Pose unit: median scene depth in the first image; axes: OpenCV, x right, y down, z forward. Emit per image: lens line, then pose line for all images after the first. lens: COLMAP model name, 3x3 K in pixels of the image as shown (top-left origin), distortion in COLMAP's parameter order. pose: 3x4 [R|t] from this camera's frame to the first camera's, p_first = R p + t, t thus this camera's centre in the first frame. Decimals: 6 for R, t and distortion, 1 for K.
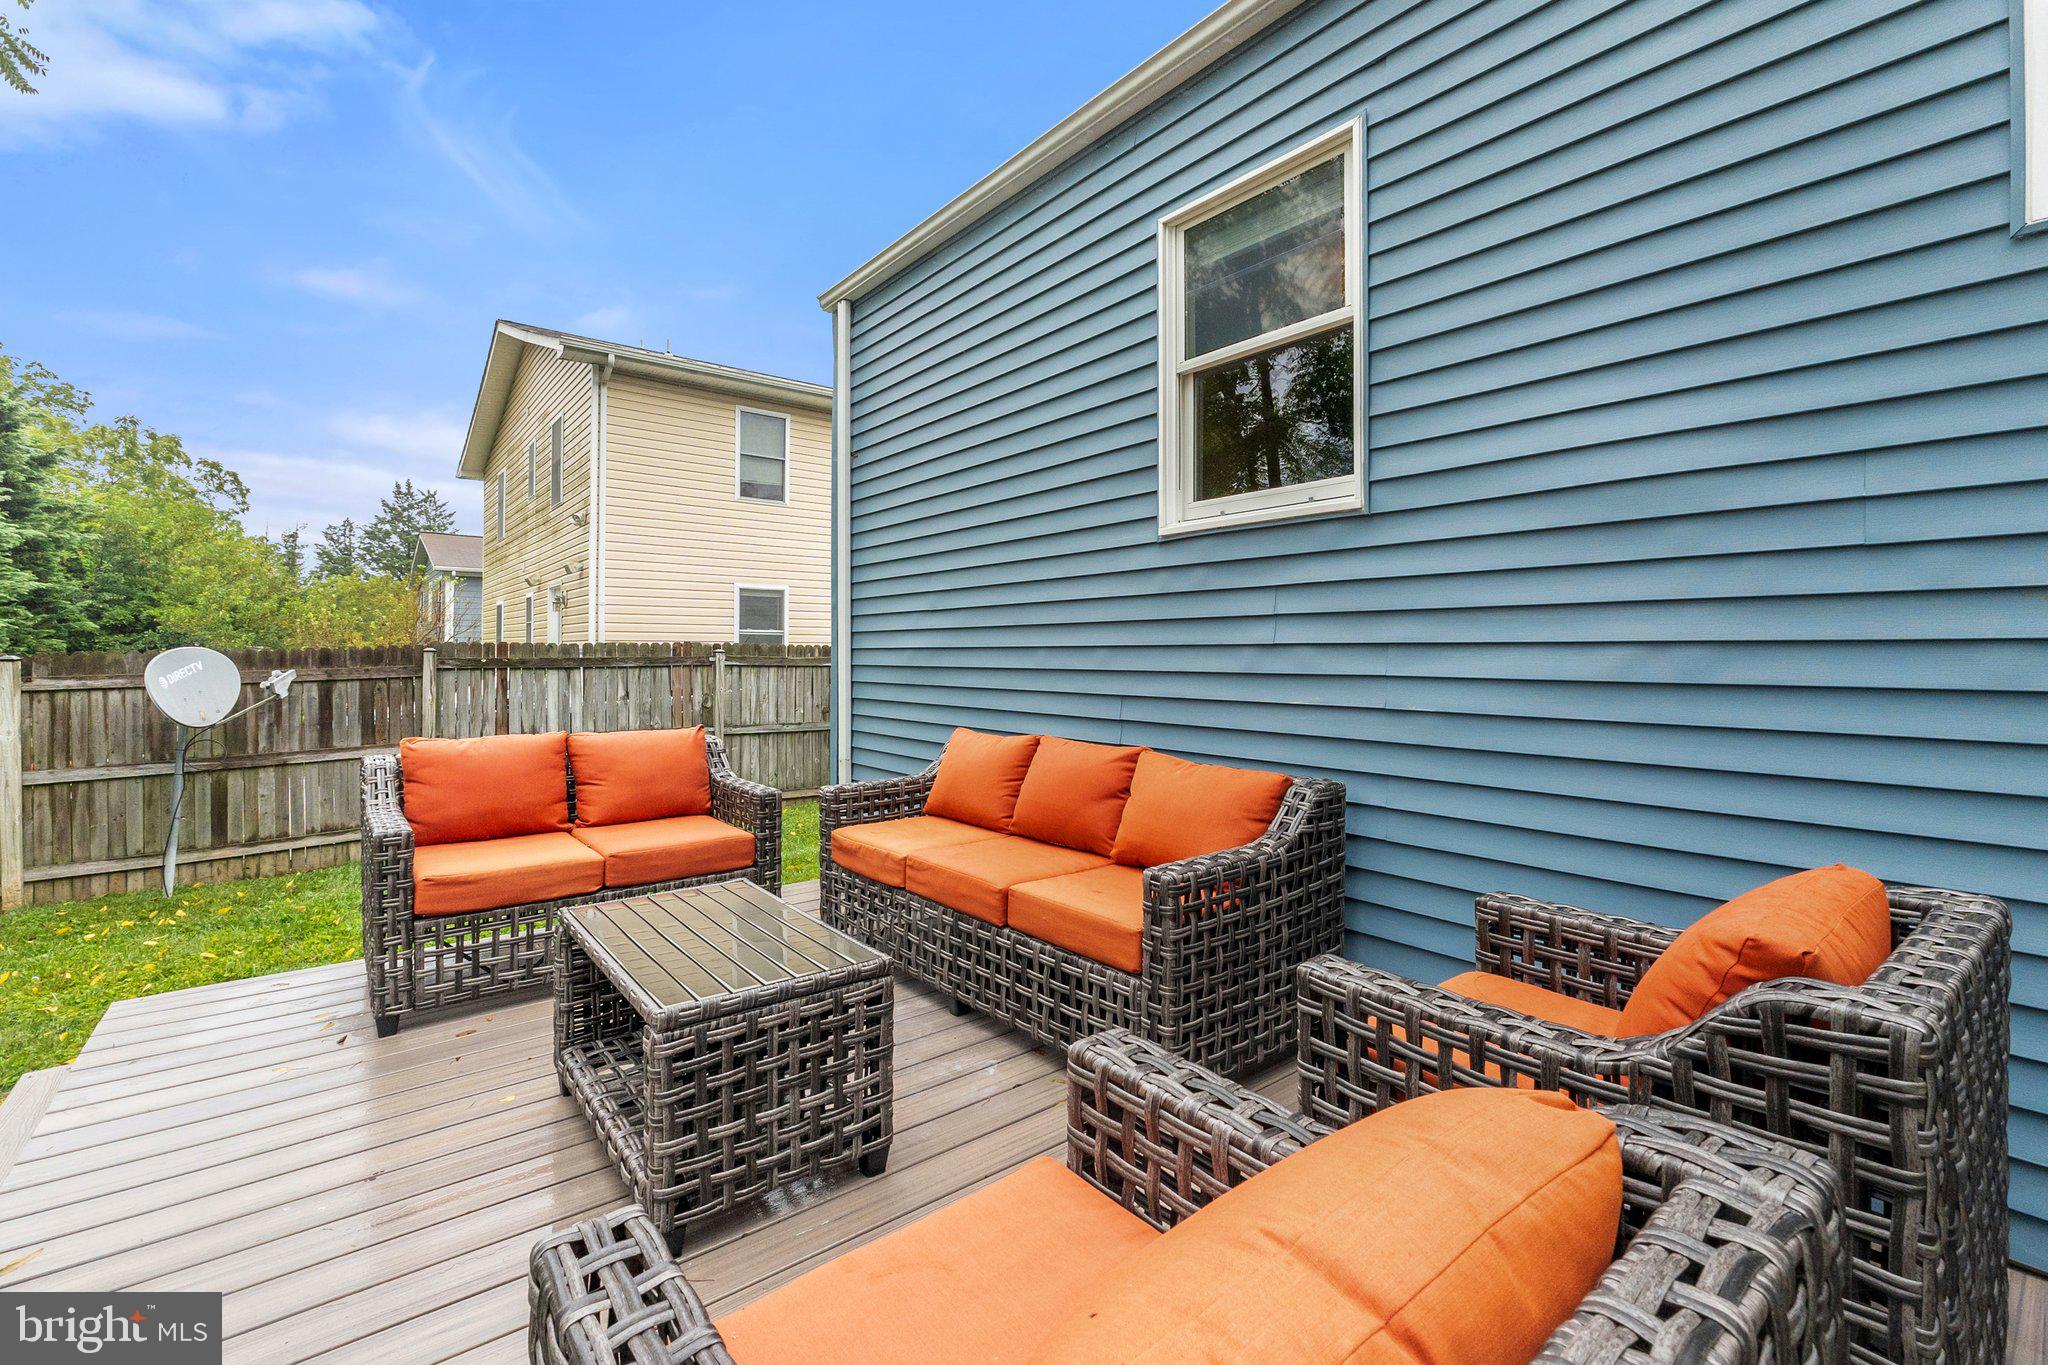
lens RADIAL K [[885.1, 0, 1043.0], [0, 885.1, 646.9], [0, 0, 1]] dist [-0.009822, 0.000369]
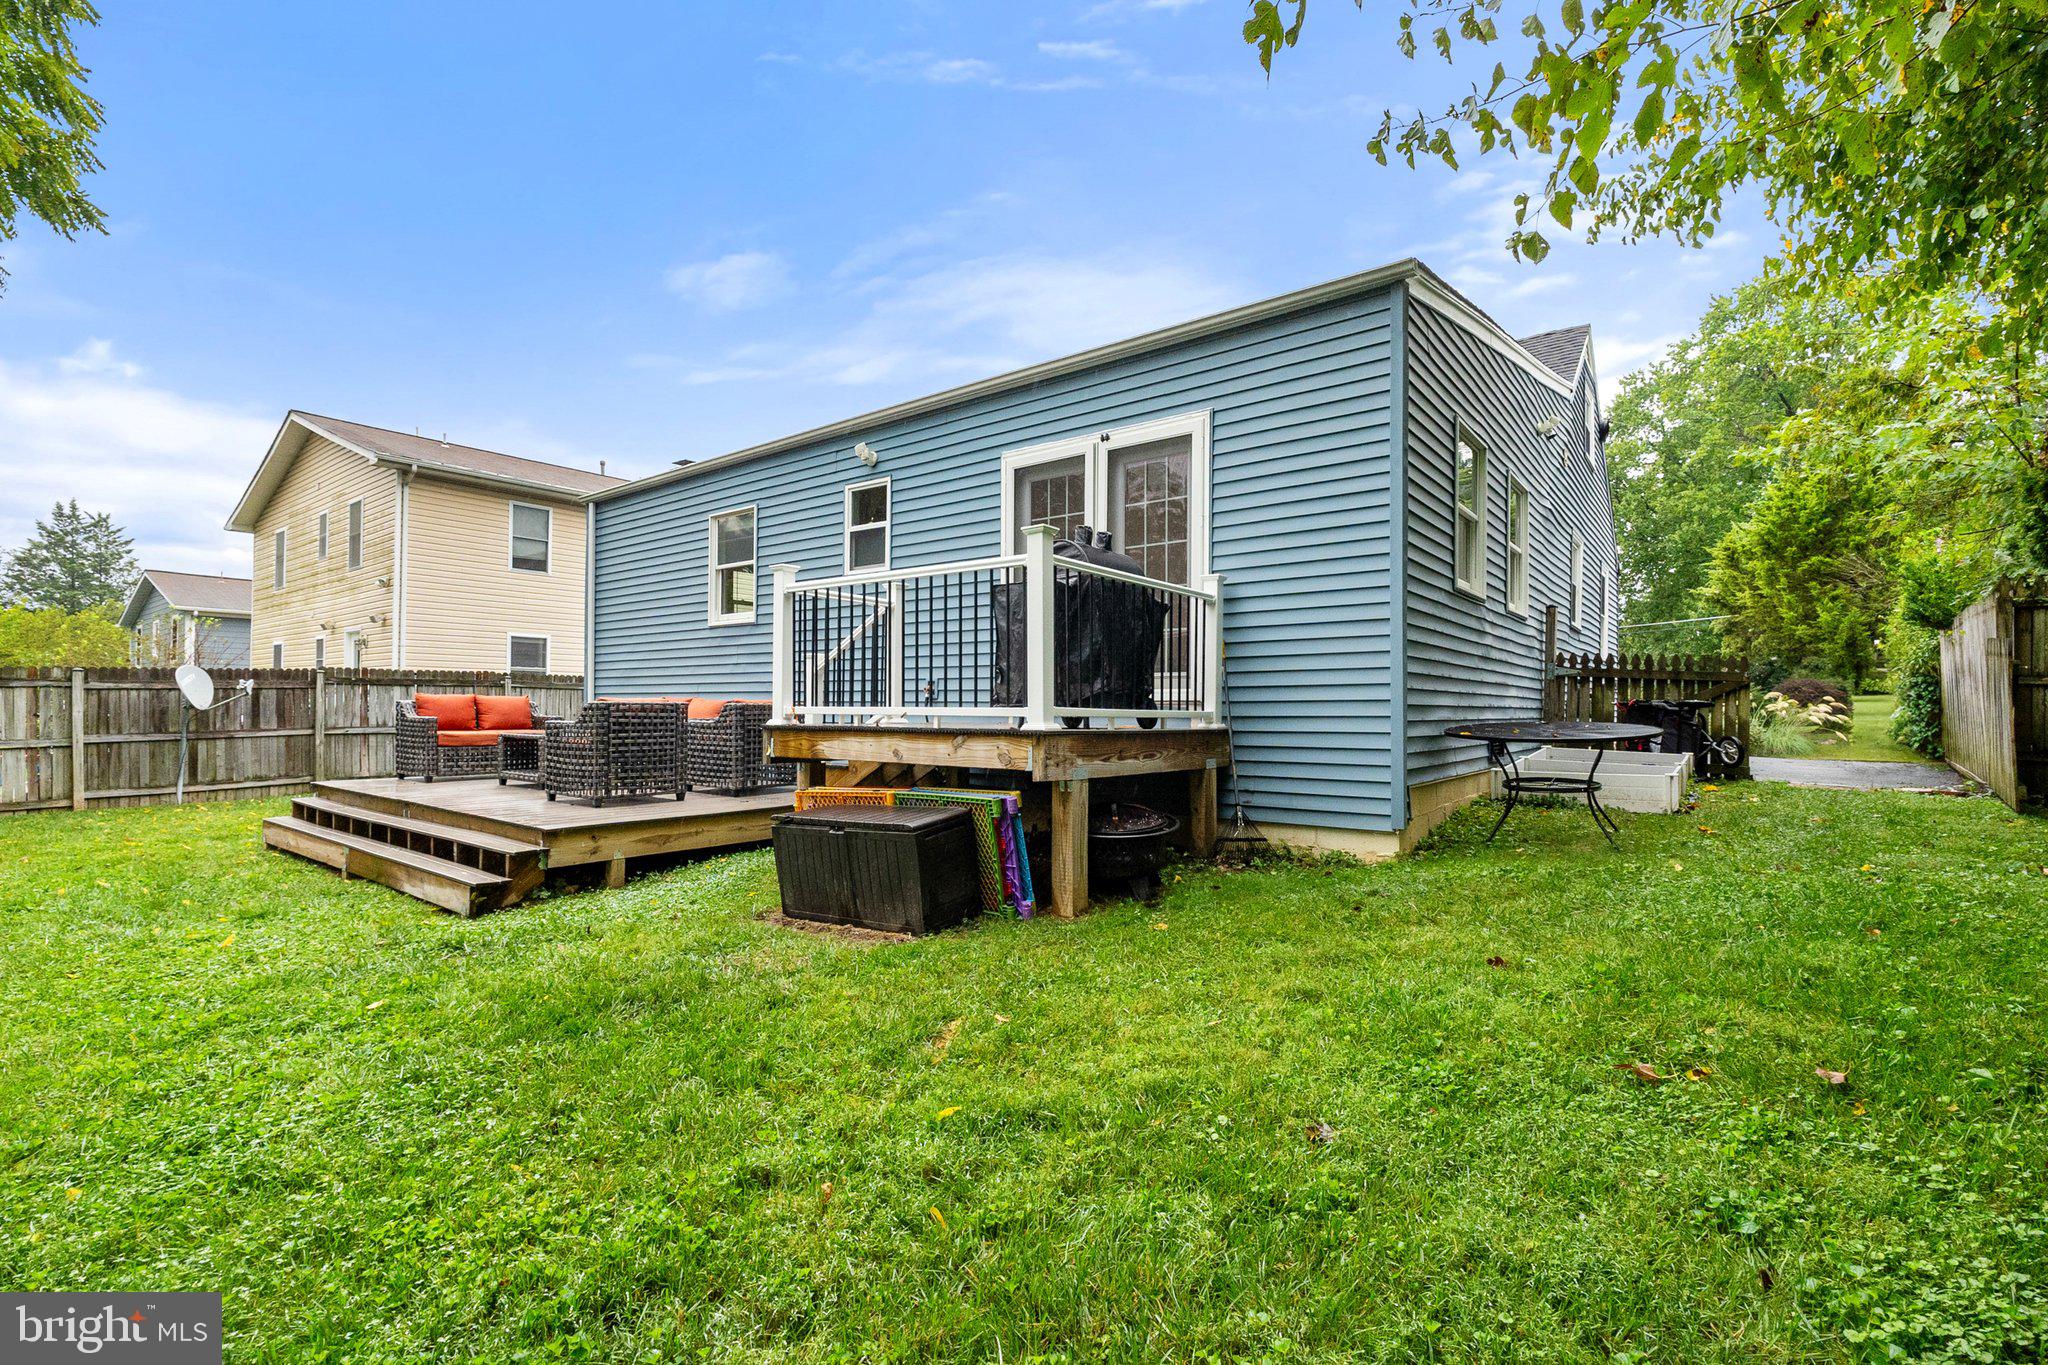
lens RADIAL K [[923.1, 0, 1026.3], [0, 923.1, 699.1], [0, 0, 1]] dist [-0.004200, -0.000337]
pose [[0.977580, 0.008588, 0.210390, 0.180192], [-0.008047, 0.999962, -0.003428, 0.039555], [-0.210411, 0.001658, 0.977612, -0.750379]]
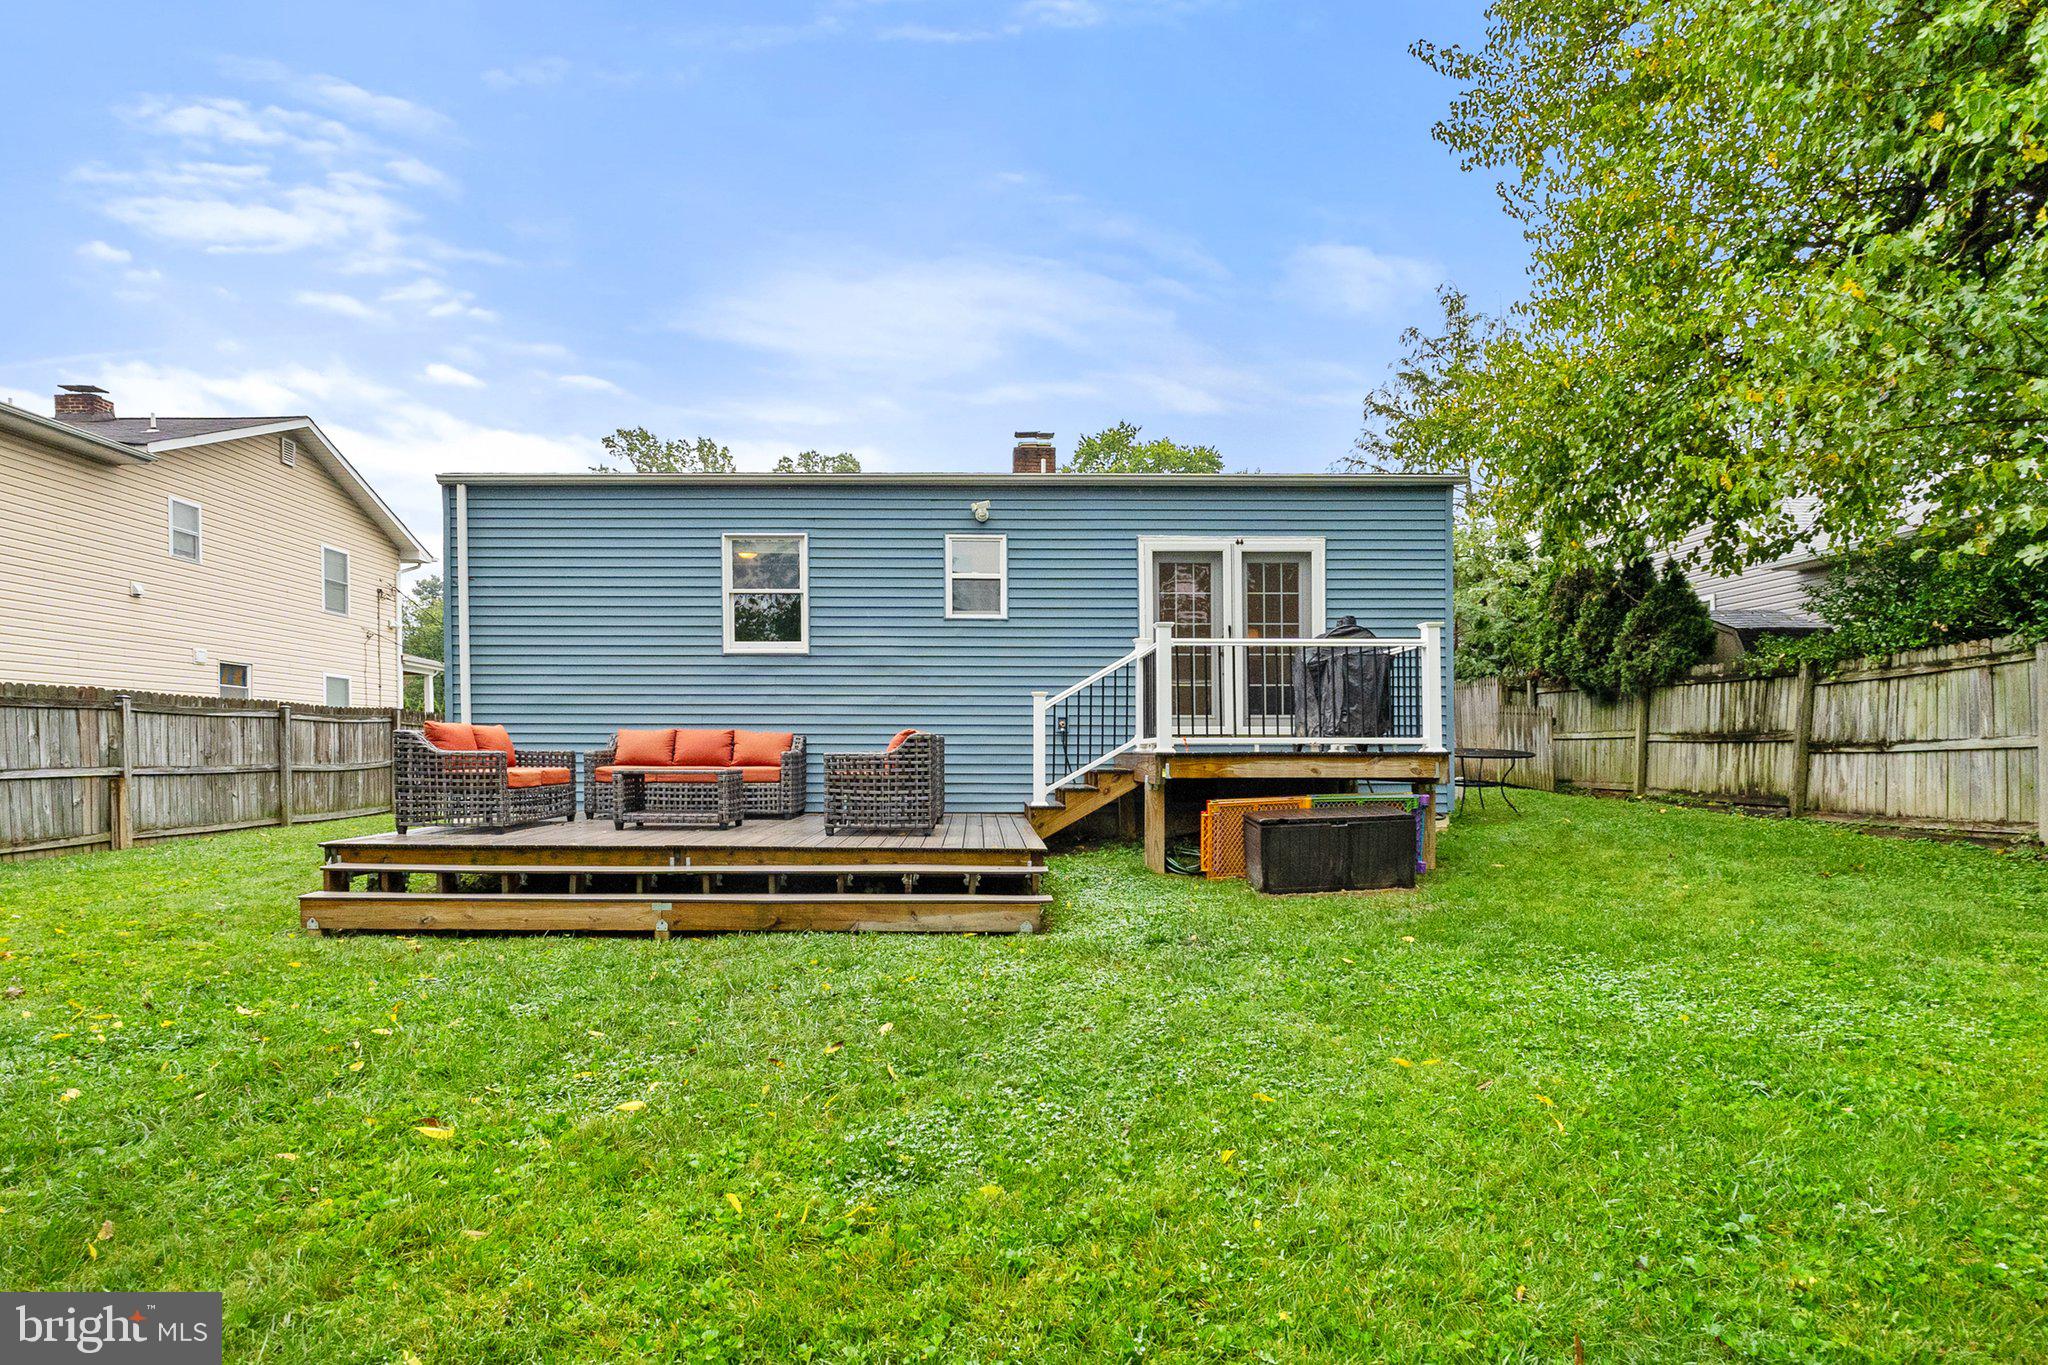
lens RADIAL K [[918.8, 0, 977.8], [0, 918.8, 751.1], [0, 0, 1]] dist [0.015392, -0.021277]
pose [[0.635482, 0.002152, 0.772113, -0.530928], [-0.008867, 0.999951, 0.004511, 0.053106], [-0.772065, -0.009713, 0.635469, -0.473717]]
